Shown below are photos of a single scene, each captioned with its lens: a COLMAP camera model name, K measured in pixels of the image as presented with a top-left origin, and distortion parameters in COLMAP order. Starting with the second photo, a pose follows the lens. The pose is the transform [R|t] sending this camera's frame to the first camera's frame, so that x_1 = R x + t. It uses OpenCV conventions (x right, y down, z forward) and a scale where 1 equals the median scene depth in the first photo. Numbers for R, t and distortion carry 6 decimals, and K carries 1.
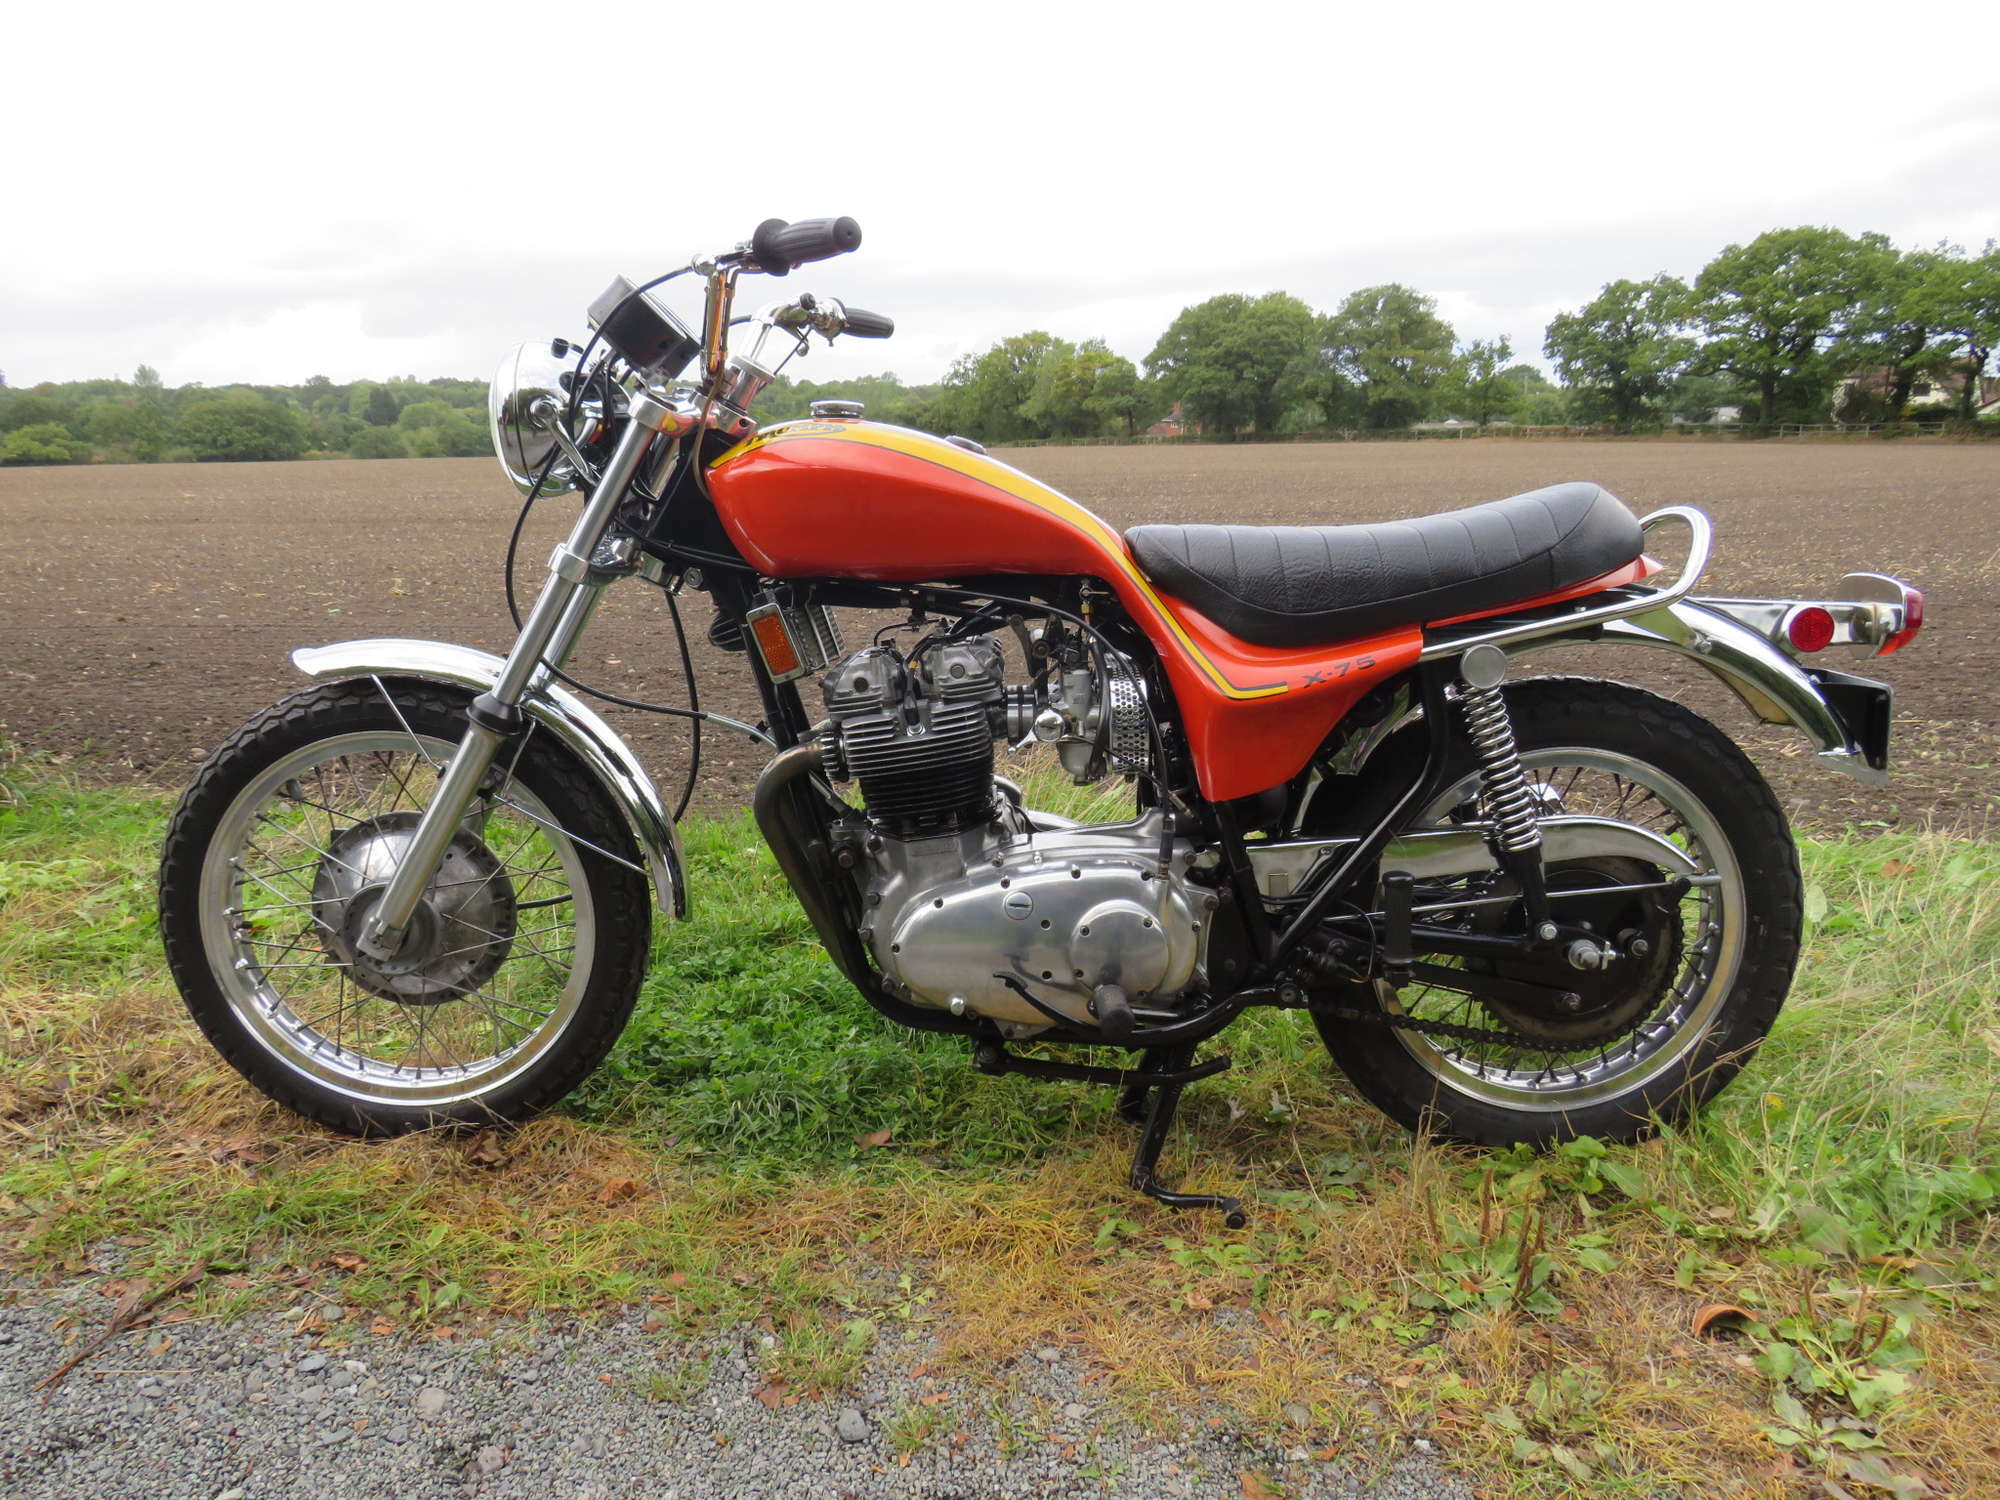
lens RADIAL K [[1504.6, 0, 1000.0], [0, 1504.6, 750.0], [0, 0, 1]] dist [0.048506, 0.000828]
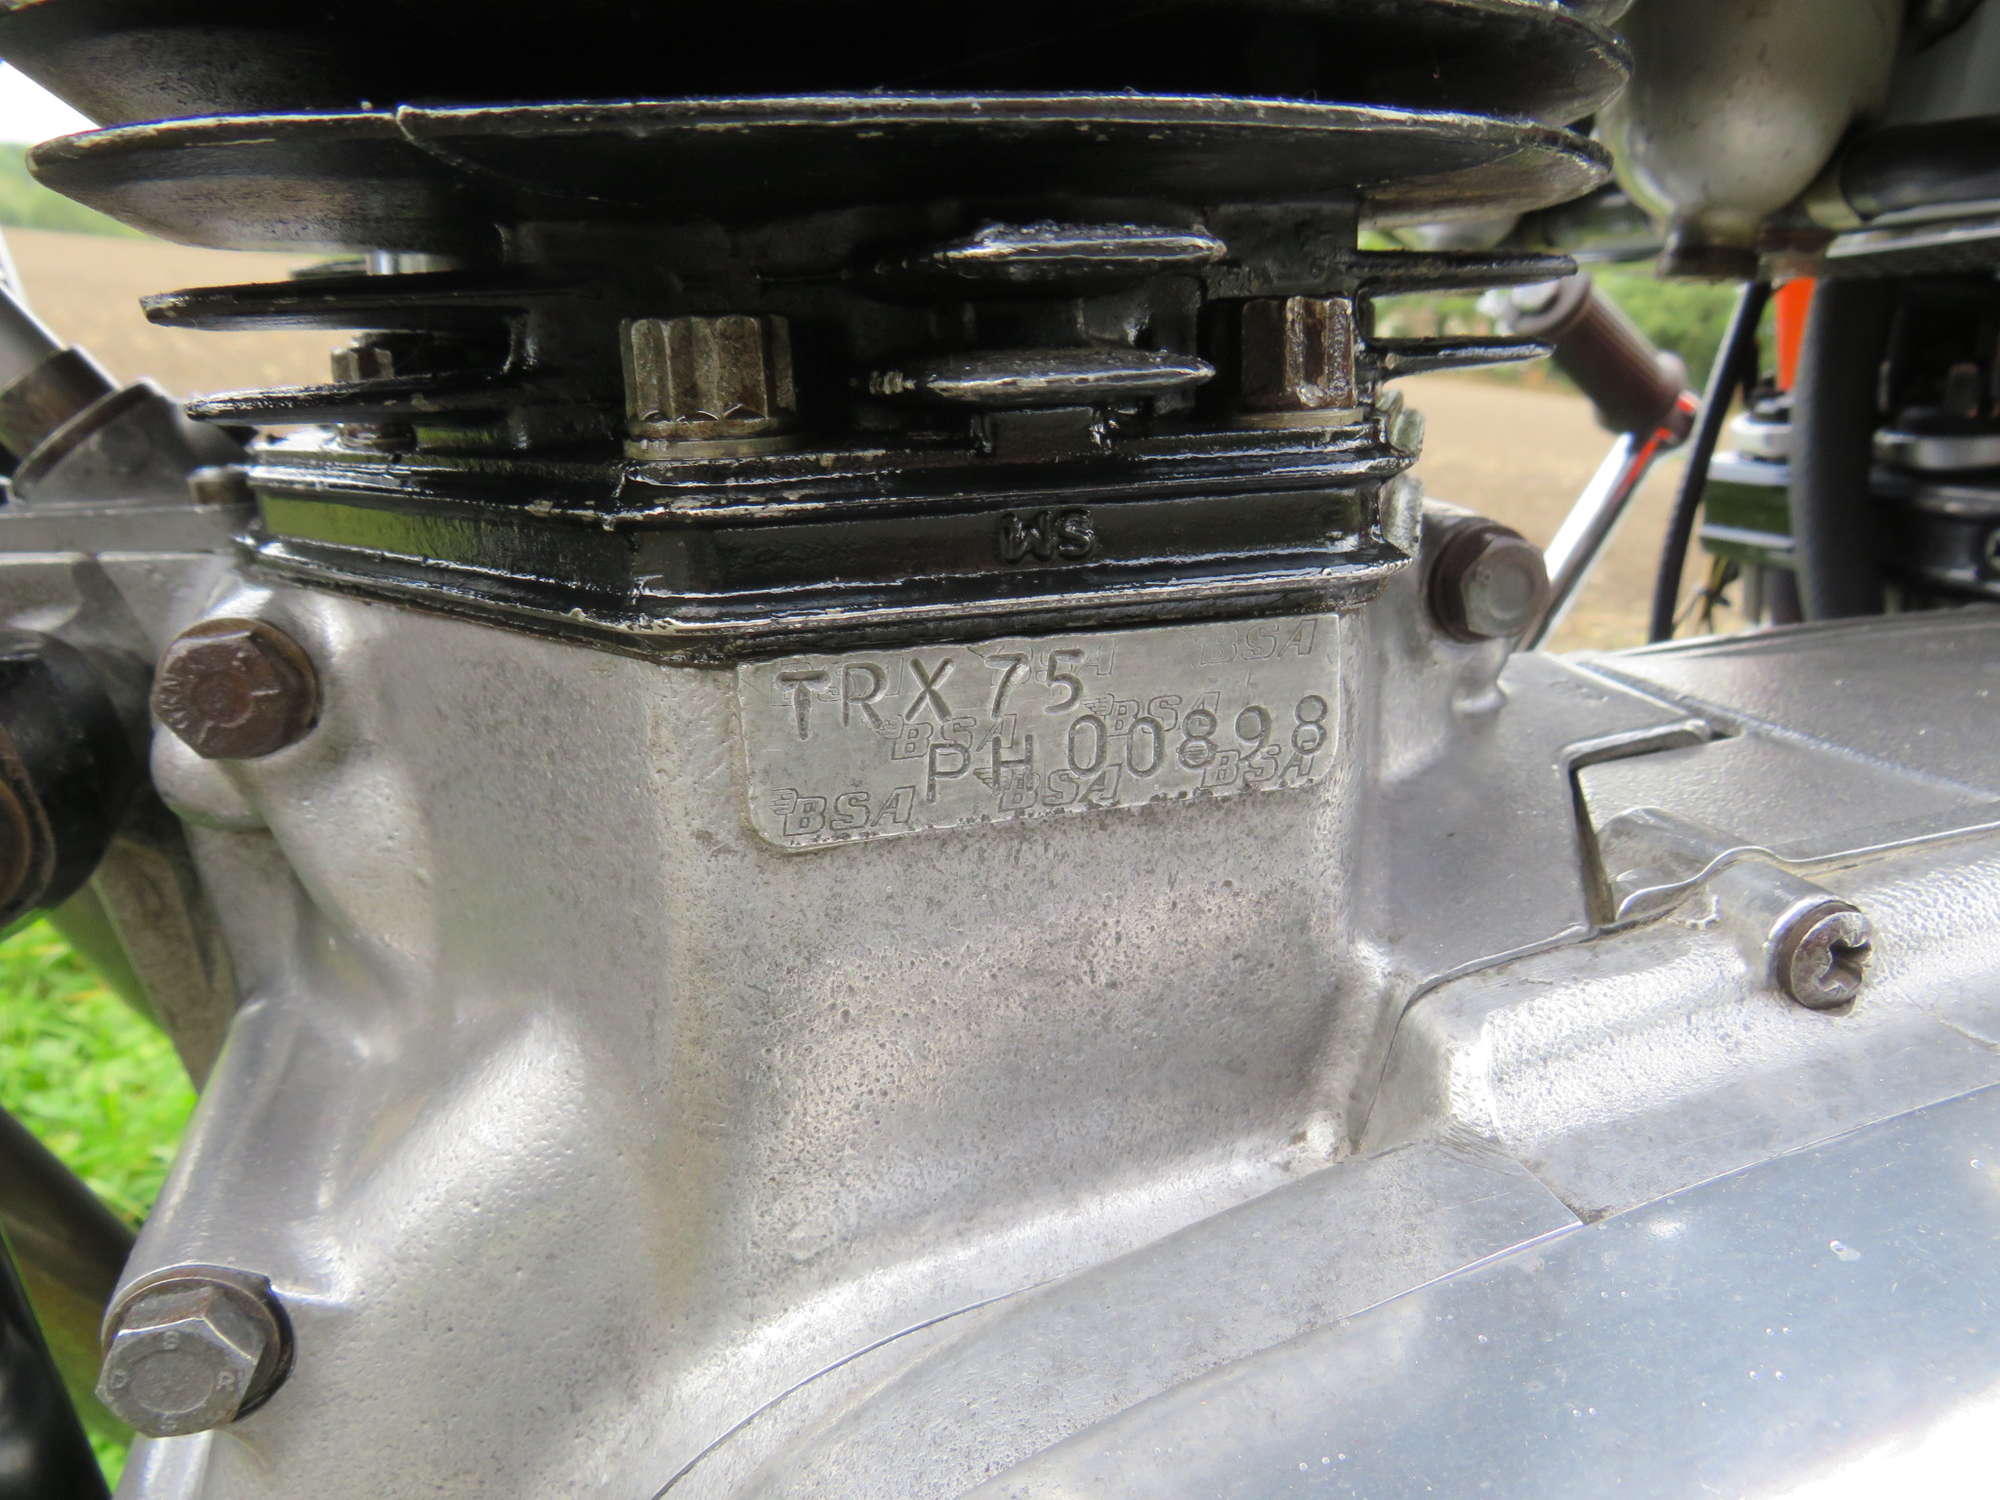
lens RADIAL K [[1504.6, 0, 1000.0], [0, 1504.6, 750.0], [0, 0, 1]] dist [0.048506, 0.000828]
pose [[0.963691, 0.027866, 0.265563, -0.065148], [-0.052850, 0.994770, 0.087403, 0.057498], [-0.261738, -0.098264, 0.960124, 0.913370]]
